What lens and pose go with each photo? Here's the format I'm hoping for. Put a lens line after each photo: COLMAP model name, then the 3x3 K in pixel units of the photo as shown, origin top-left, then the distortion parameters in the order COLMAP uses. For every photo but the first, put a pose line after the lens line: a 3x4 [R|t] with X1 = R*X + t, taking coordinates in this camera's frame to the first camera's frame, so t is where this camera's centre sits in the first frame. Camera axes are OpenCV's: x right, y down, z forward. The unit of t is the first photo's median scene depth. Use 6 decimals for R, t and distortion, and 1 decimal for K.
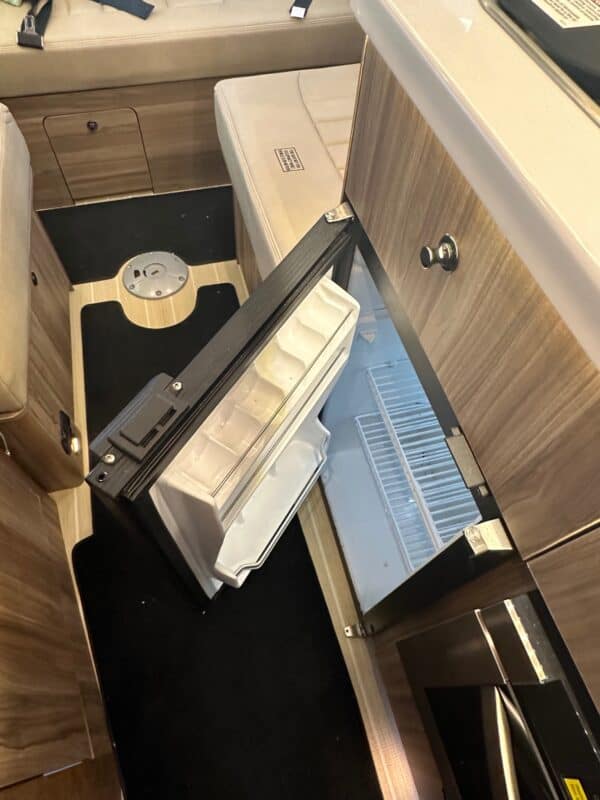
lens RADIAL K [[495.6, 0, 281.3], [0, 495.6, 392.7], [0, 0, 1]] dist [0.000360, -0.000618]
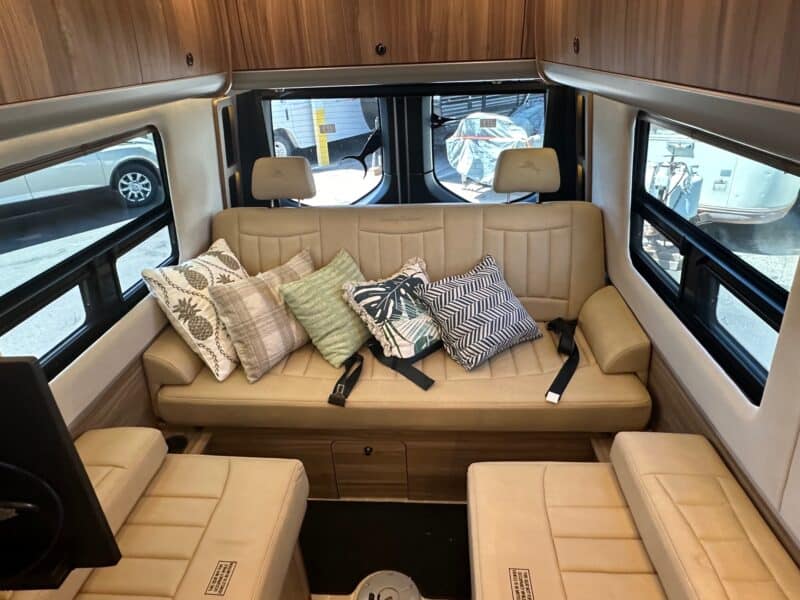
lens RADIAL K [[497.1, 0, 400.0], [0, 497.1, 300.0], [0, 0, 1]] dist [-0.021542, 0.036831]
pose [[0.947886, 0.084254, -0.307268, 0.030433], [-0.230455, 0.847245, -0.478609, -0.296135], [0.220007, 0.524478, 0.822508, -0.164481]]
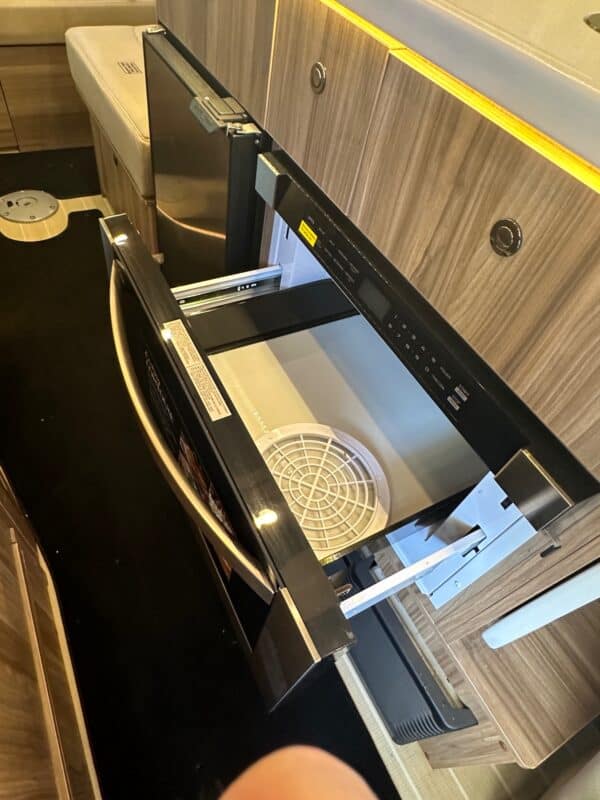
lens RADIAL K [[495.6, 0, 281.3], [0, 495.6, 392.7], [0, 0, 1]] dist [0.000360, -0.000618]
pose [[0.969262, -0.118365, 0.215687, 0.013891], [0.141862, 0.985134, -0.096881, 0.394390], [-0.201013, 0.124500, 0.971645, -0.173791]]
